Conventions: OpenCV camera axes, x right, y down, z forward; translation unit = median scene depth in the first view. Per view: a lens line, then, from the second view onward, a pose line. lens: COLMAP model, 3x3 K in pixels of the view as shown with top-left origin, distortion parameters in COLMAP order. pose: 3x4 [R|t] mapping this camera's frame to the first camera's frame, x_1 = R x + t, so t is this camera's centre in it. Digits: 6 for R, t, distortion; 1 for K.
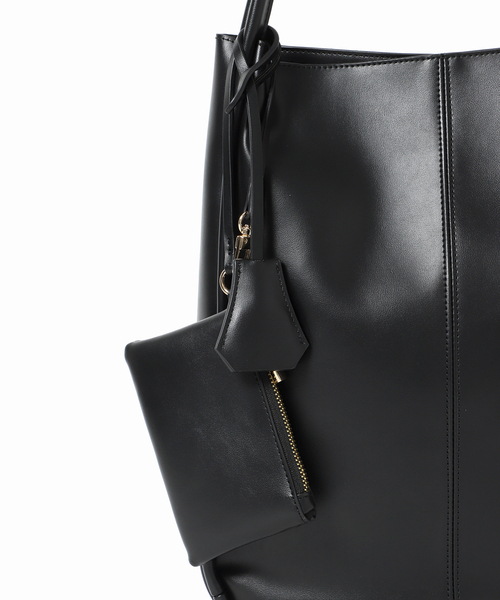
lens RADIAL K [[1375.9, 0, 250.2], [0, 1375.9, 298.5], [0, 0, 1]] dist [0.390026, 0.000000]
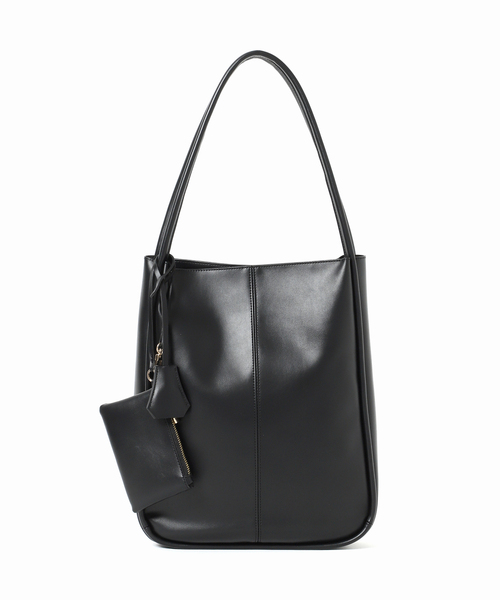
lens RADIAL K [[1390.6, 0, 250.7], [0, 1390.6, 301.2], [0, 0, 1]] dist [0.037706, 0.000000]
pose [[0.995835, -0.006441, 0.090942, -0.057119], [0.008855, 0.999618, -0.026173, -0.068375], [-0.090739, 0.026869, 0.995512, -1.119624]]
